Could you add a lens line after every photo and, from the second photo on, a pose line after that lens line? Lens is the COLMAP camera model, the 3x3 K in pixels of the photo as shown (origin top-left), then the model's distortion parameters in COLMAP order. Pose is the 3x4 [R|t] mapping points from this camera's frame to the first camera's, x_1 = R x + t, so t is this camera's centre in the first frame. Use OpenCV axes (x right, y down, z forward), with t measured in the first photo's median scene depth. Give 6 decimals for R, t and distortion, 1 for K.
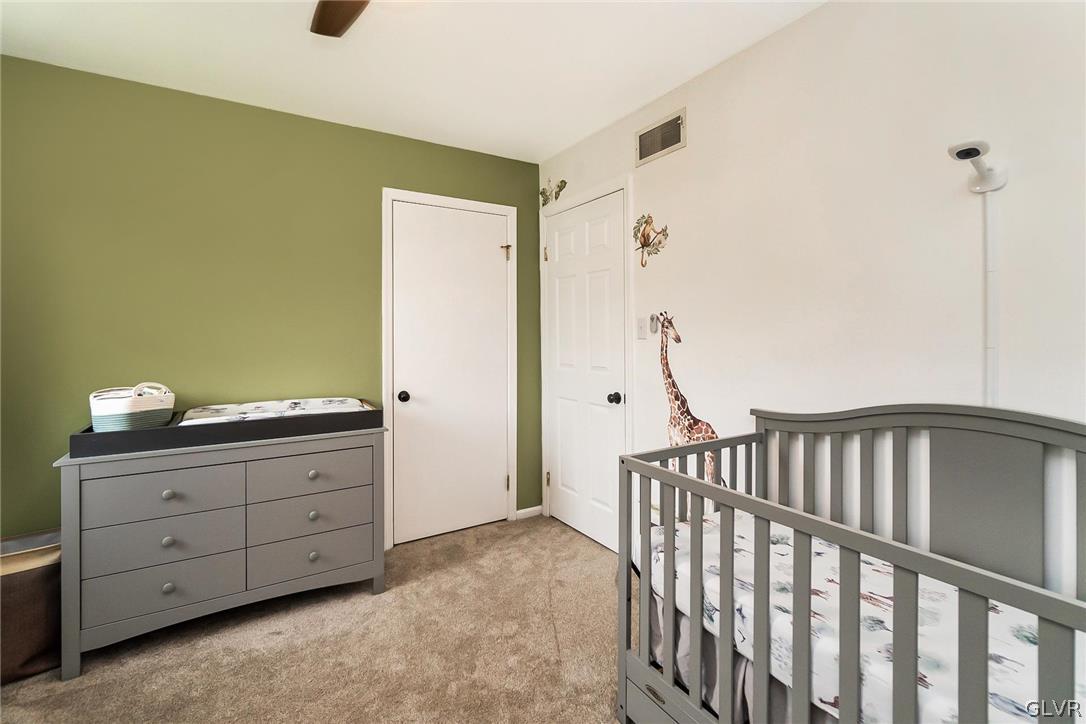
lens RADIAL K [[479.8, 0, 536.7], [0, 479.8, 359.5], [0, 0, 1]] dist [-0.003295, 0.000320]
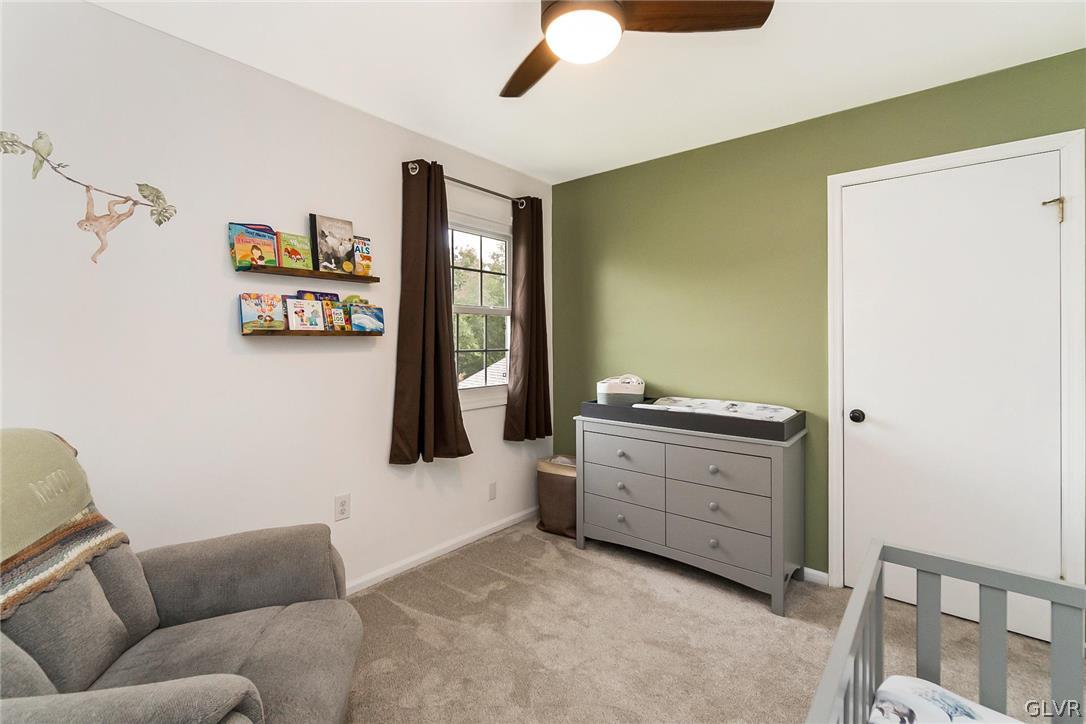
lens RADIAL K [[479.8, 0, 536.7], [0, 479.8, 359.5], [0, 0, 1]] dist [-0.003295, 0.000320]
pose [[0.318573, 0.039487, -0.947076, 0.457838], [-0.048471, 0.998503, 0.025327, -0.021049], [0.946658, 0.037837, 0.320010, 0.255918]]
